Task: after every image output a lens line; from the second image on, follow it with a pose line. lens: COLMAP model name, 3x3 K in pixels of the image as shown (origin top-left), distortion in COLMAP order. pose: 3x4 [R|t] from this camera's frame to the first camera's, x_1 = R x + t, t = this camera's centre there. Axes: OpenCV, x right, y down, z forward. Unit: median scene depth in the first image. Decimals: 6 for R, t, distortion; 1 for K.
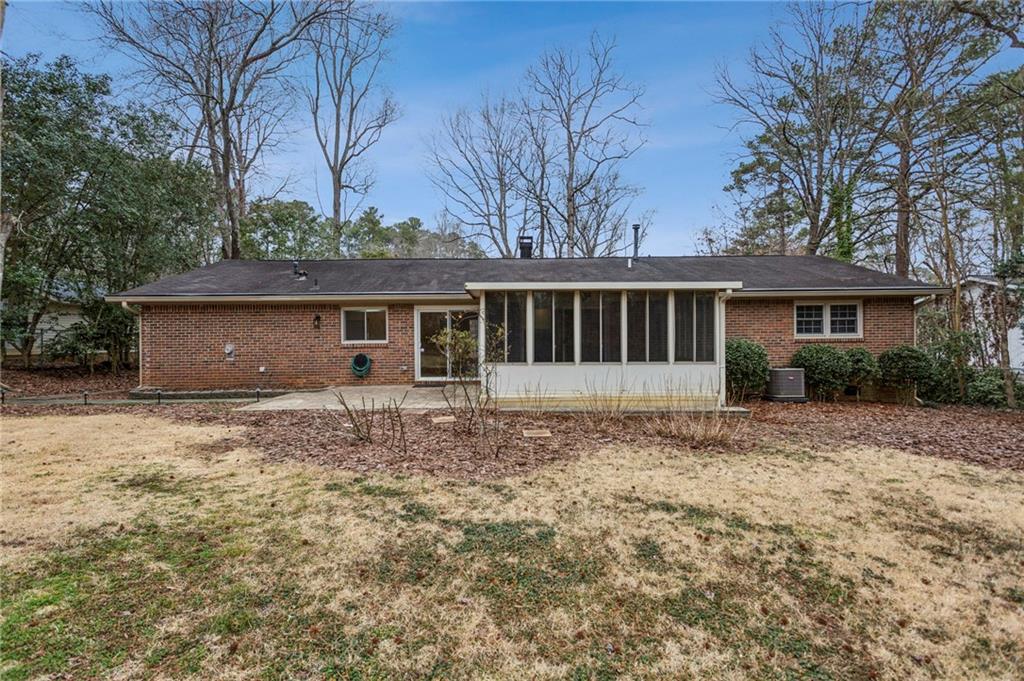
lens RADIAL K [[491.6, 0, 509.2], [0, 491.6, 341.8], [0, 0, 1]] dist [0.005183, 0.001722]
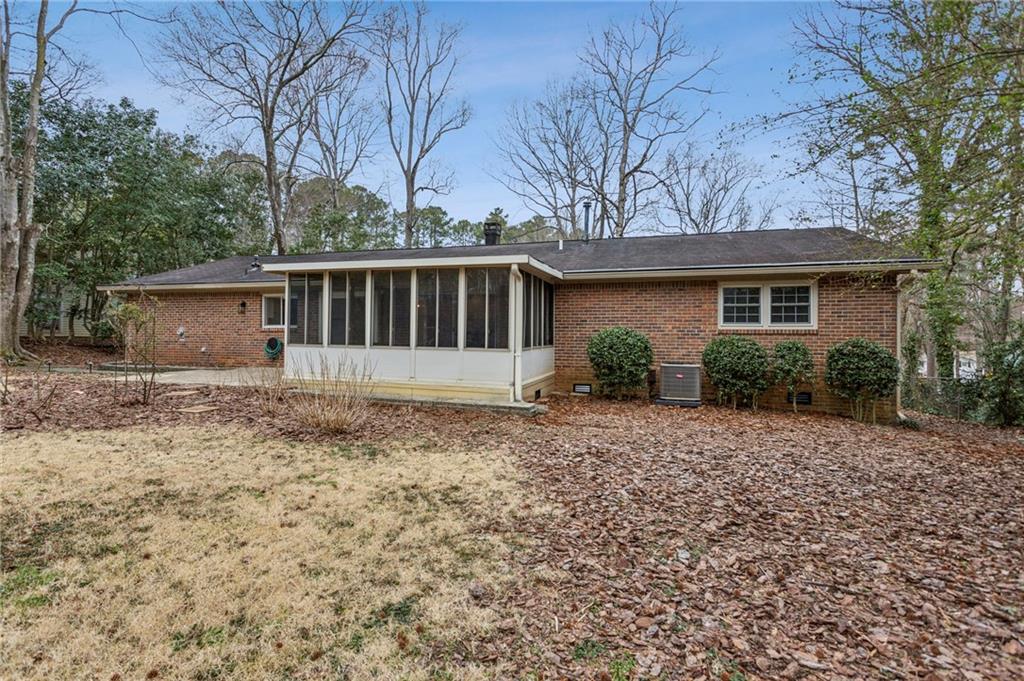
lens RADIAL K [[491.6, 0, 506.7], [0, 491.6, 334.9], [0, 0, 1]] dist [0.005183, 0.001722]
pose [[0.952223, 0.017371, -0.304908, 0.497183], [-0.020335, 0.999772, -0.006546, 0.015651], [0.304725, 0.012434, 0.952359, 0.130745]]
